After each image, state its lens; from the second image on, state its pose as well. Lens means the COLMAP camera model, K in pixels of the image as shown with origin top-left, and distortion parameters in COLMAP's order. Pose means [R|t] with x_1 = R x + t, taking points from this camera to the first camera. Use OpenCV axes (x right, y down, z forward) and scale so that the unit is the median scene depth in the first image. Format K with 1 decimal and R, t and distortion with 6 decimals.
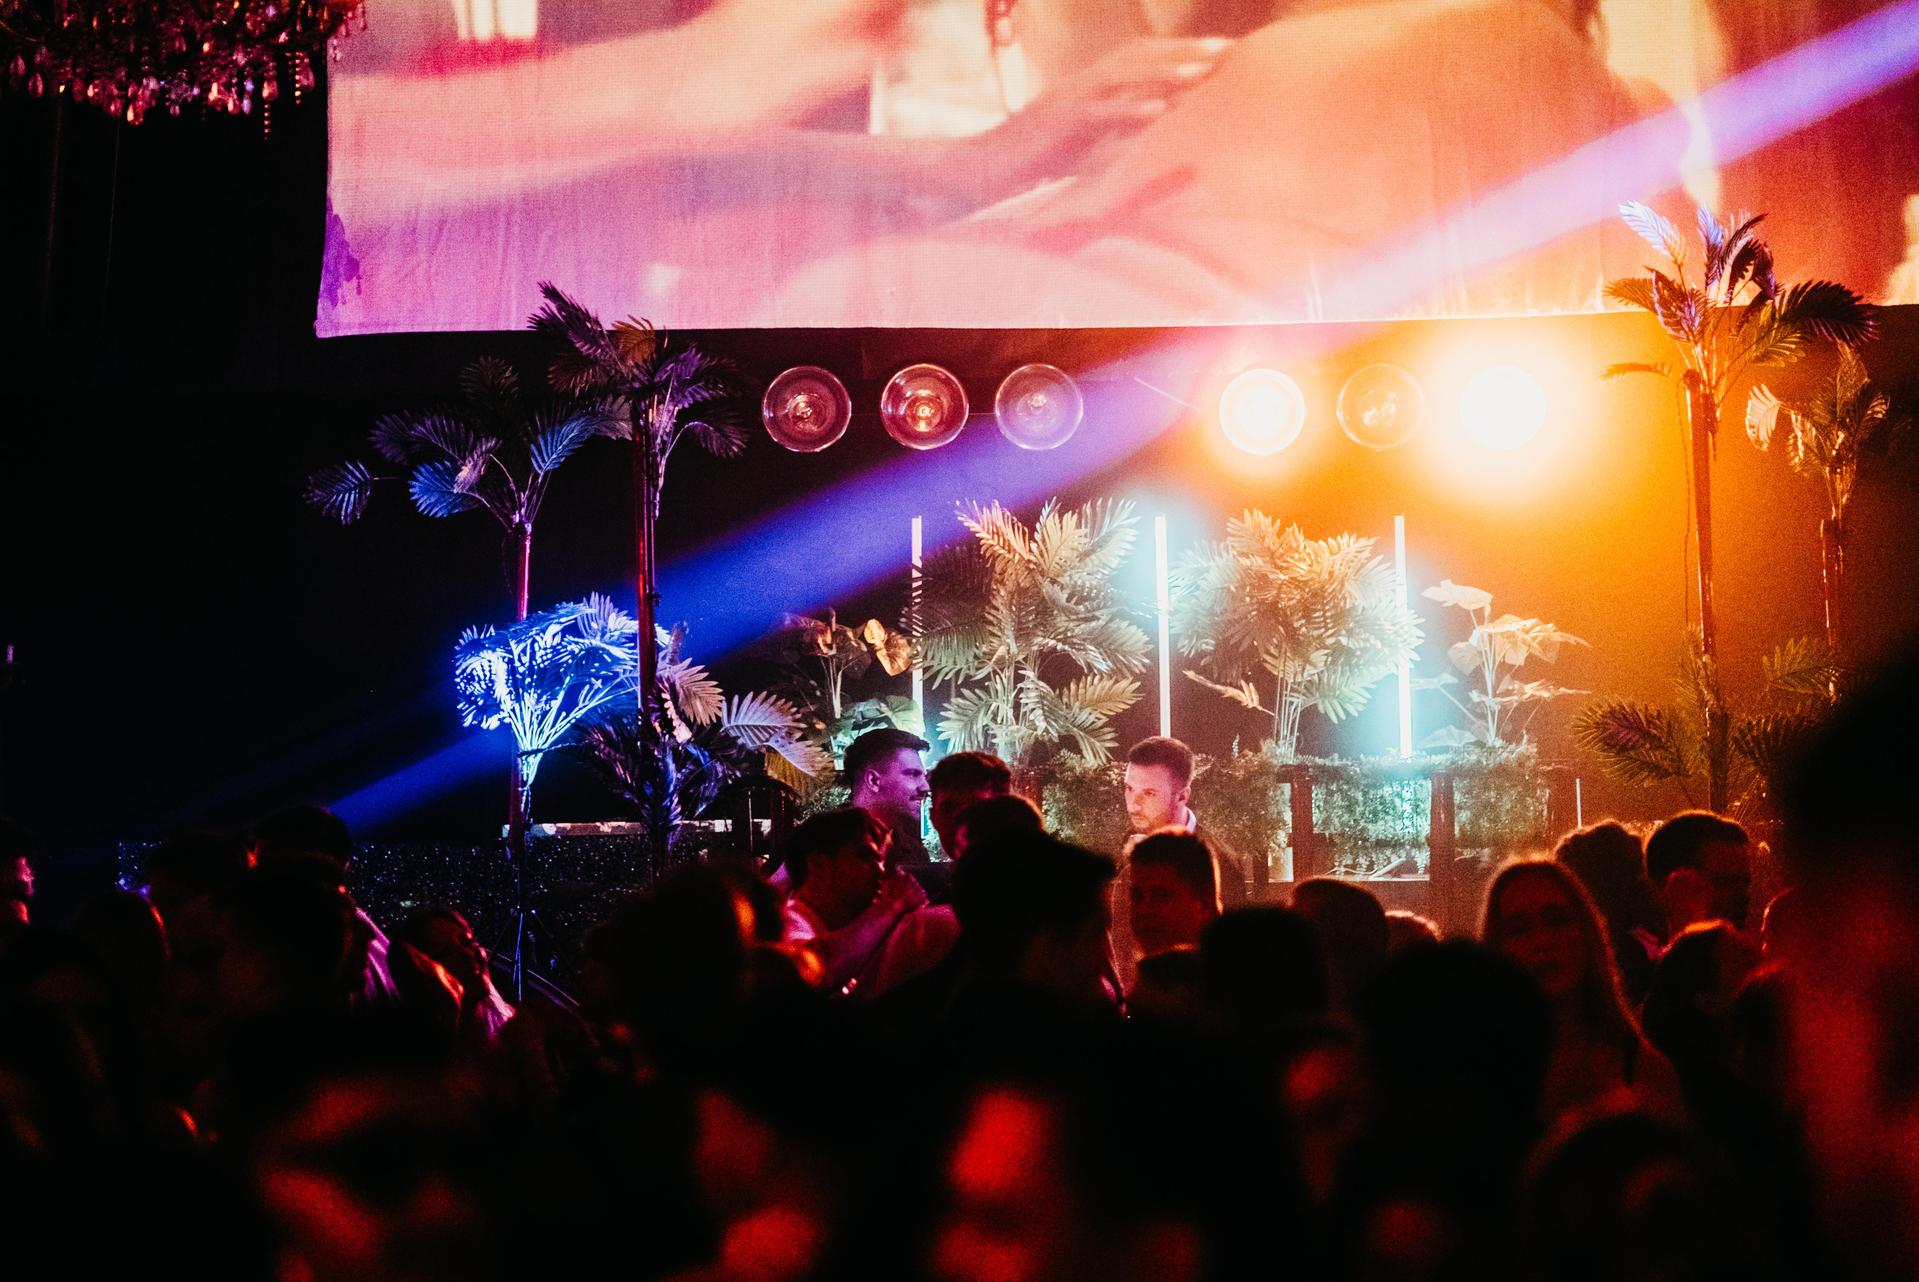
lens RADIAL K [[4814.2, 0, 961.5], [0, 4814.2, 637.3], [0, 0, 1]] dist [0.110067, 0.000000]
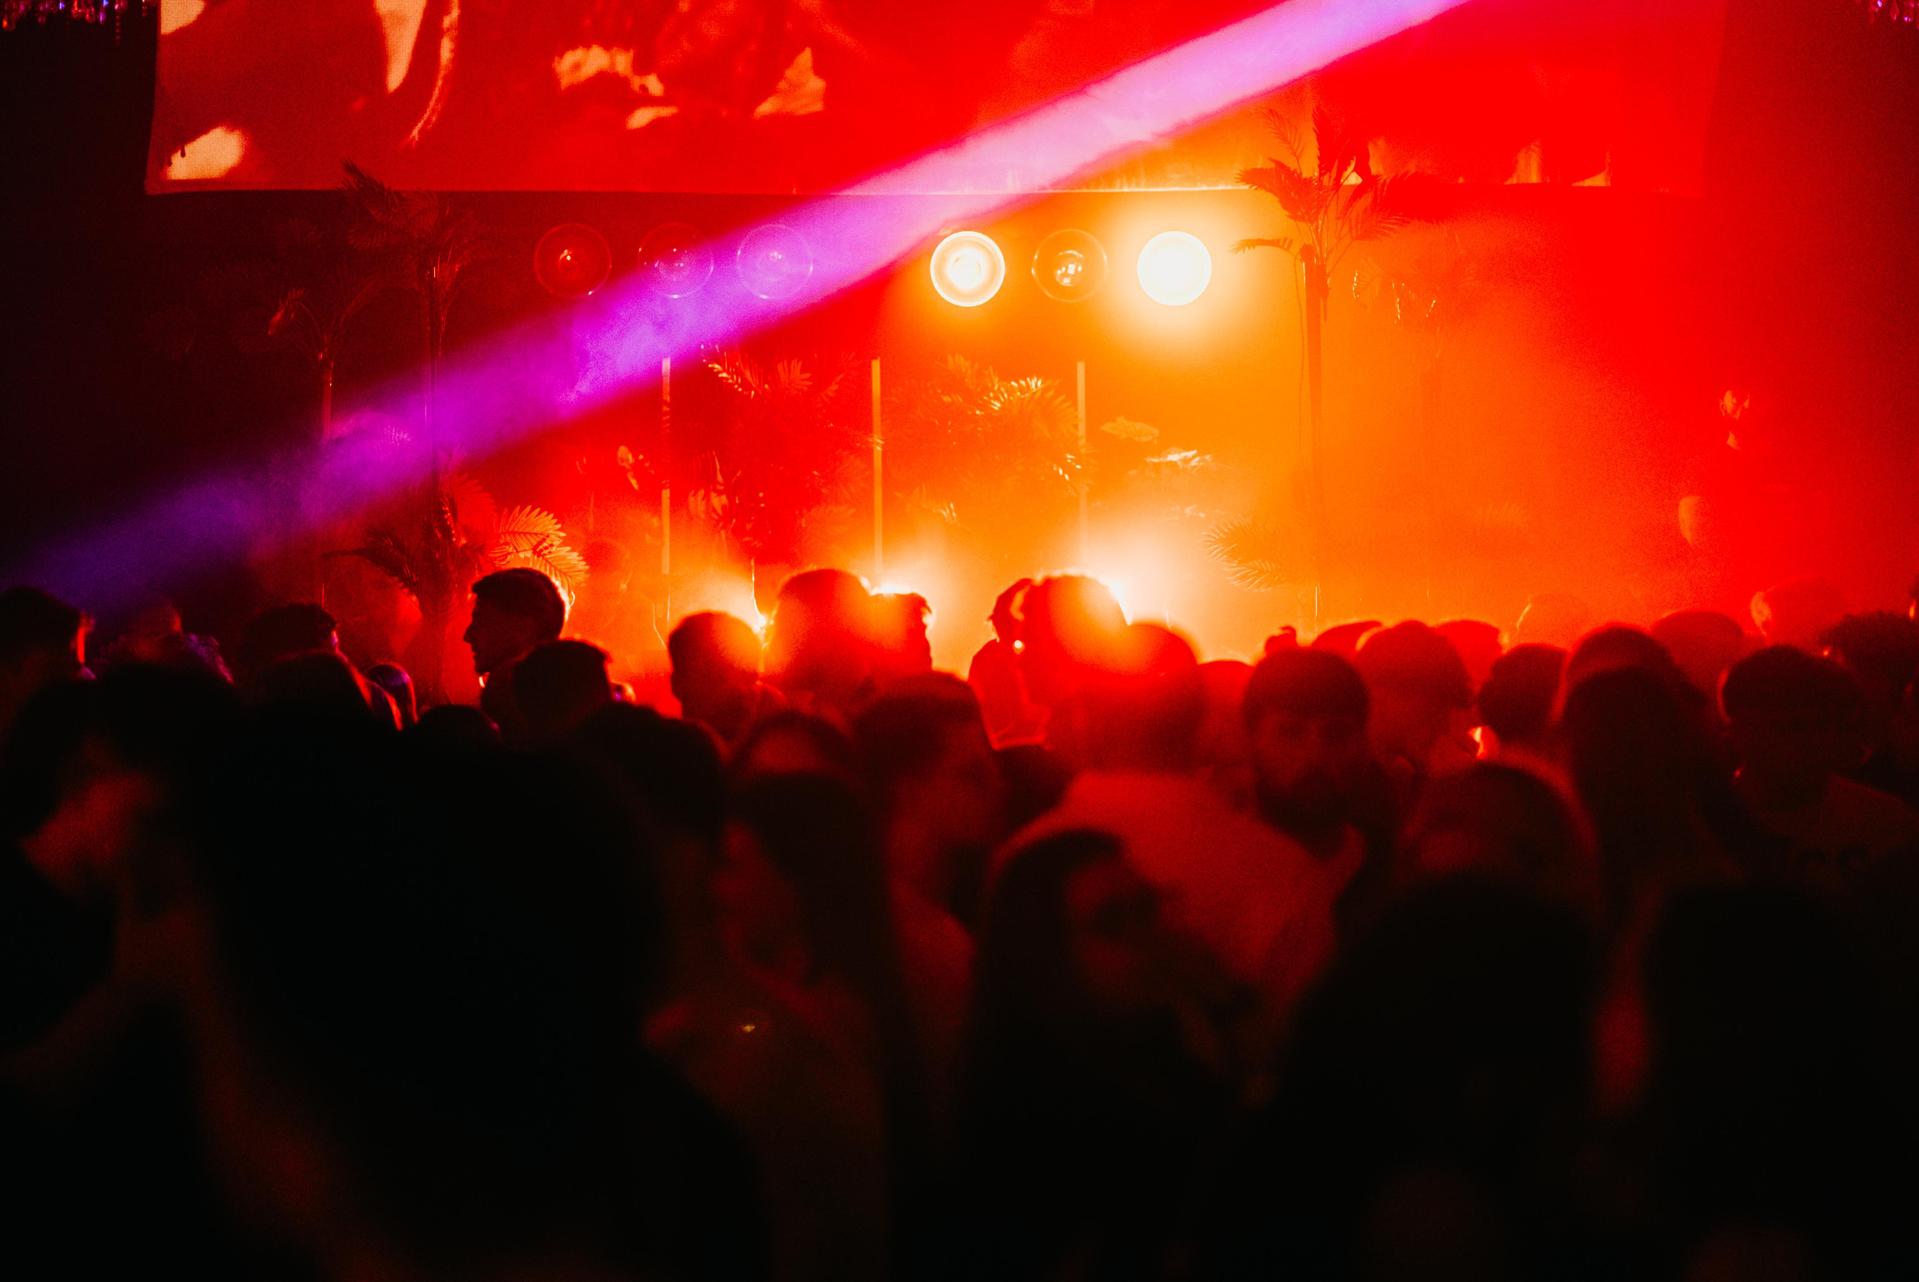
lens RADIAL K [[4502.4, 0, 958.6], [0, 4502.4, 644.8], [0, 0, 1]] dist [-0.062514, 0.000000]
pose [[0.998727, 0.008324, 0.049745, 0.009867], [-0.010327, 0.999140, 0.040153, -0.000058], [-0.049368, -0.040615, 0.997955, -0.113844]]
